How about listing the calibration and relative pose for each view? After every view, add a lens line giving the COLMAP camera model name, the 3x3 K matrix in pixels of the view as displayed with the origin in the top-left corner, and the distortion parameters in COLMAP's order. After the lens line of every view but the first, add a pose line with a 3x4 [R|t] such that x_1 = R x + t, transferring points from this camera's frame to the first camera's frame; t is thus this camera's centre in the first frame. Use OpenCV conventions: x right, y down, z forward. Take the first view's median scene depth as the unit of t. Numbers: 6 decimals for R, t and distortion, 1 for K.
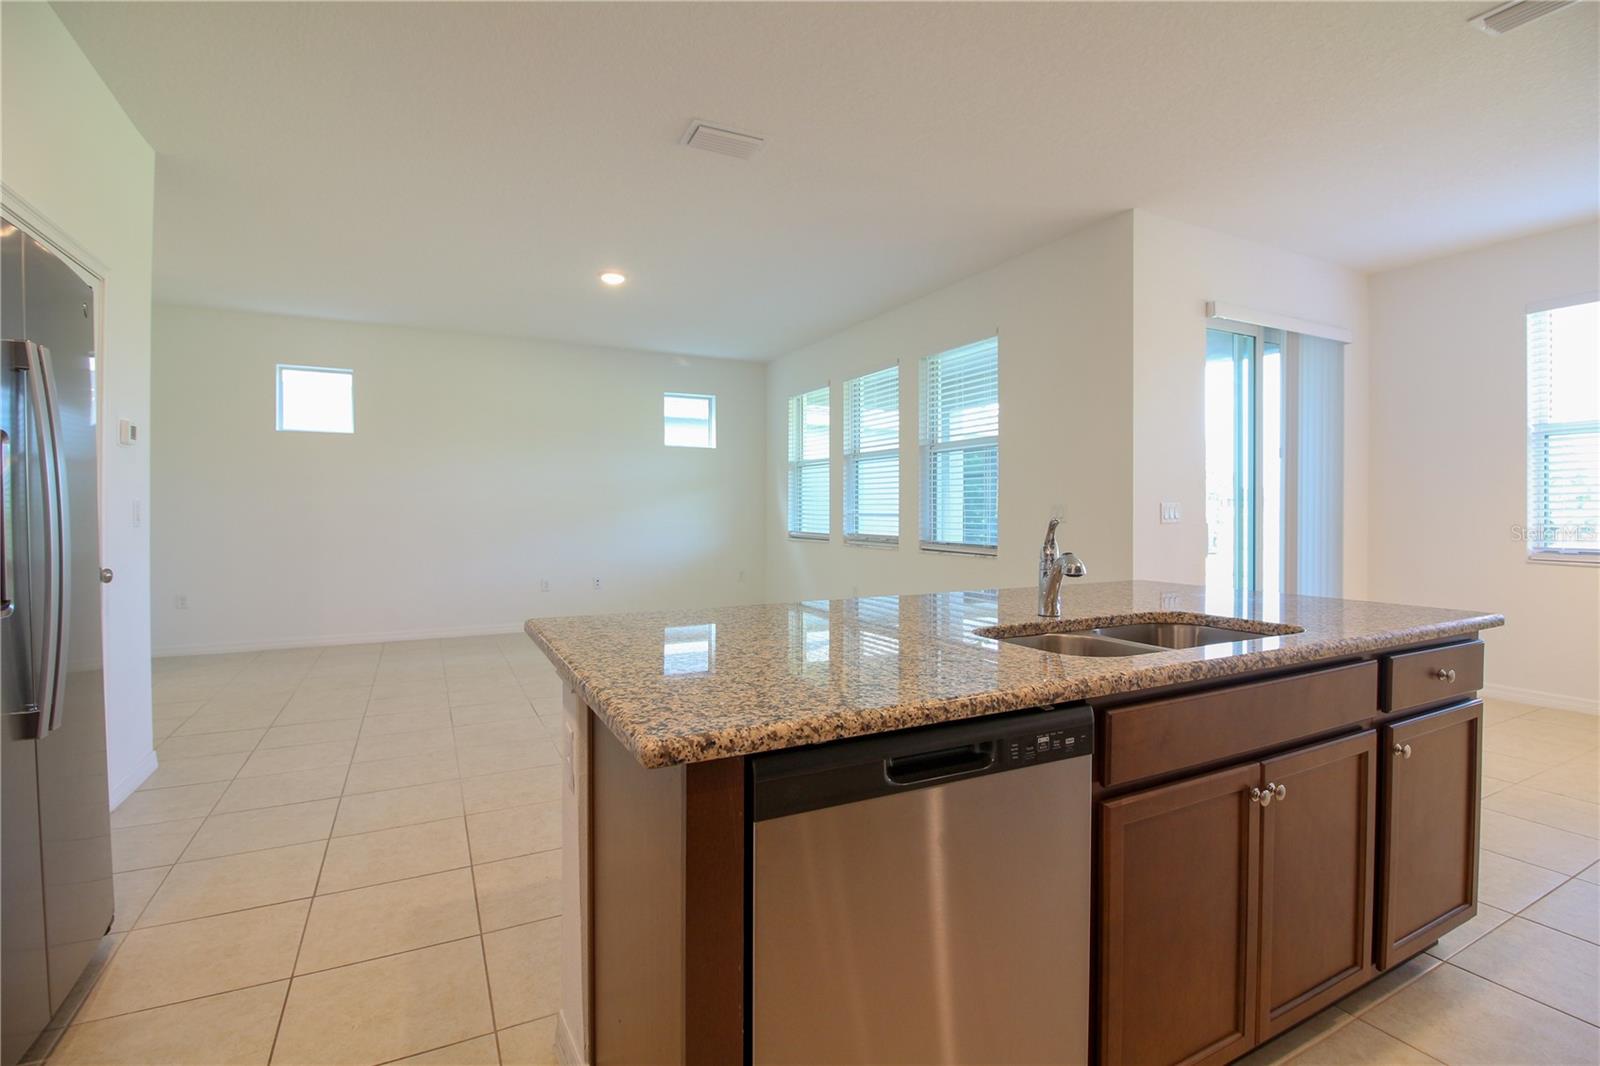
lens RADIAL K [[738.2, 0, 813.9], [0, 738.2, 511.7], [0, 0, 1]] dist [-0.003948, -0.011167]
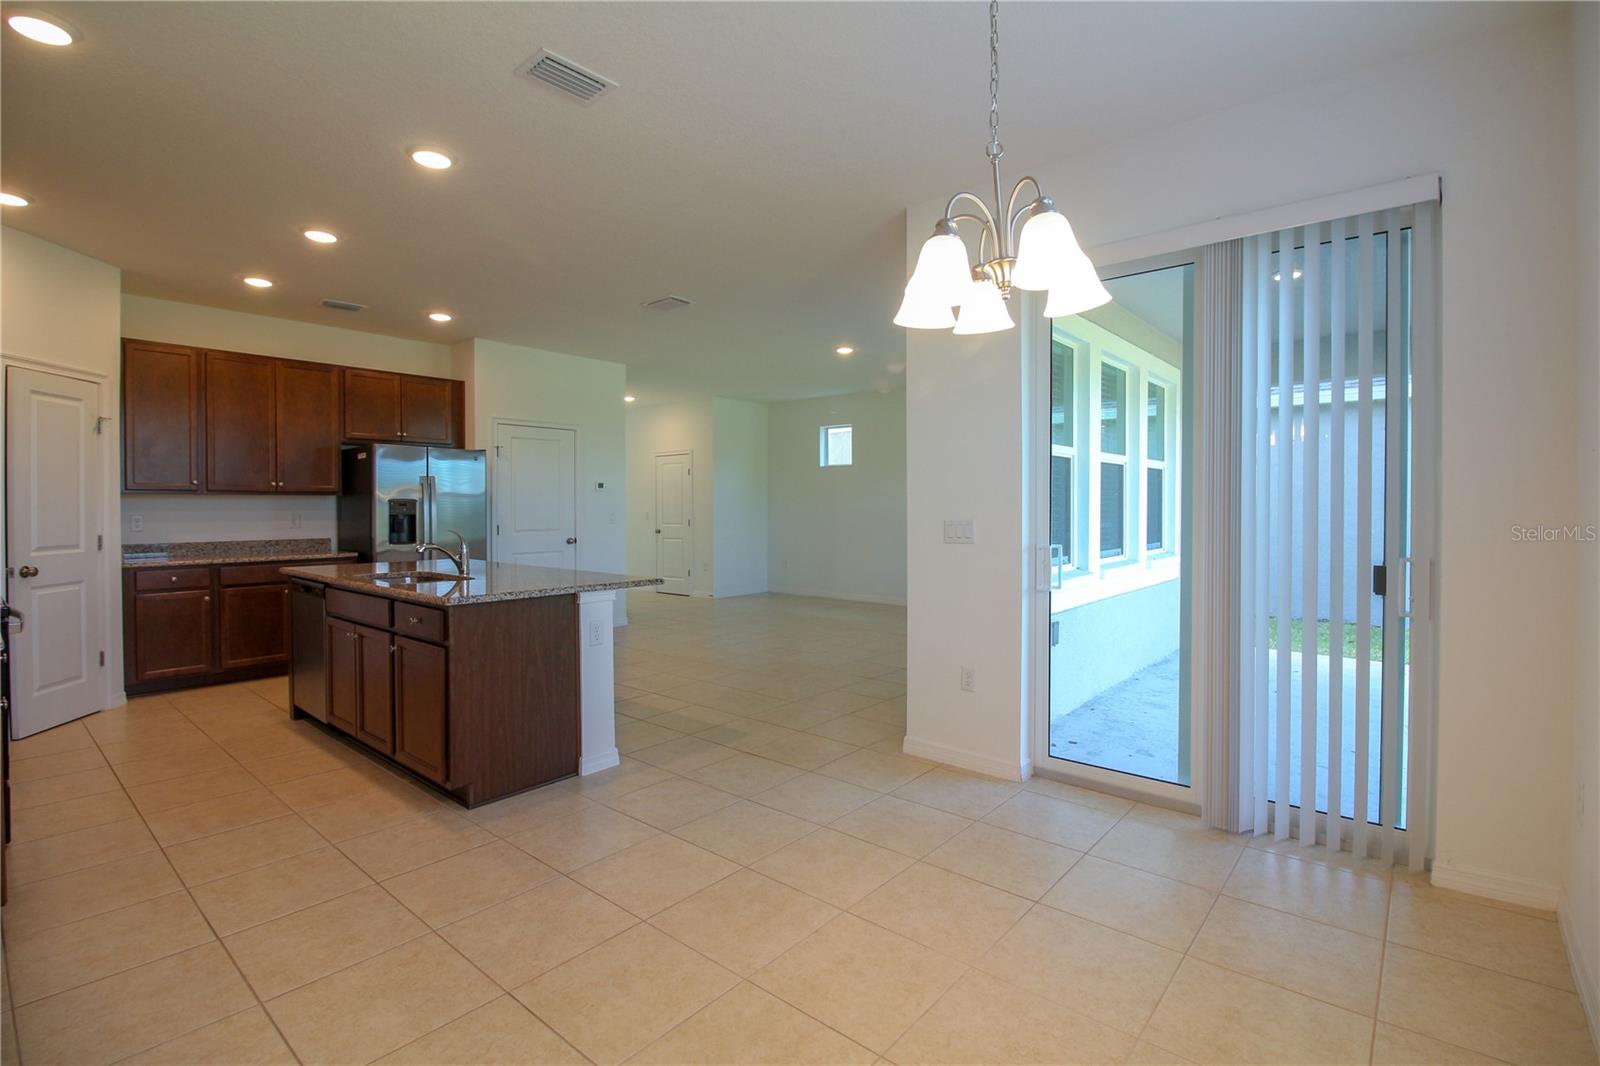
lens RADIAL K [[738.2, 0, 810.5], [0, 738.2, 516.2], [0, 0, 1]] dist [-0.003948, -0.011167]
pose [[0.379213, 0.012503, -0.925225, 0.947509], [-0.003328, 0.999921, 0.012148, -0.019983], [0.925303, -0.001527, 0.379225, 0.395621]]
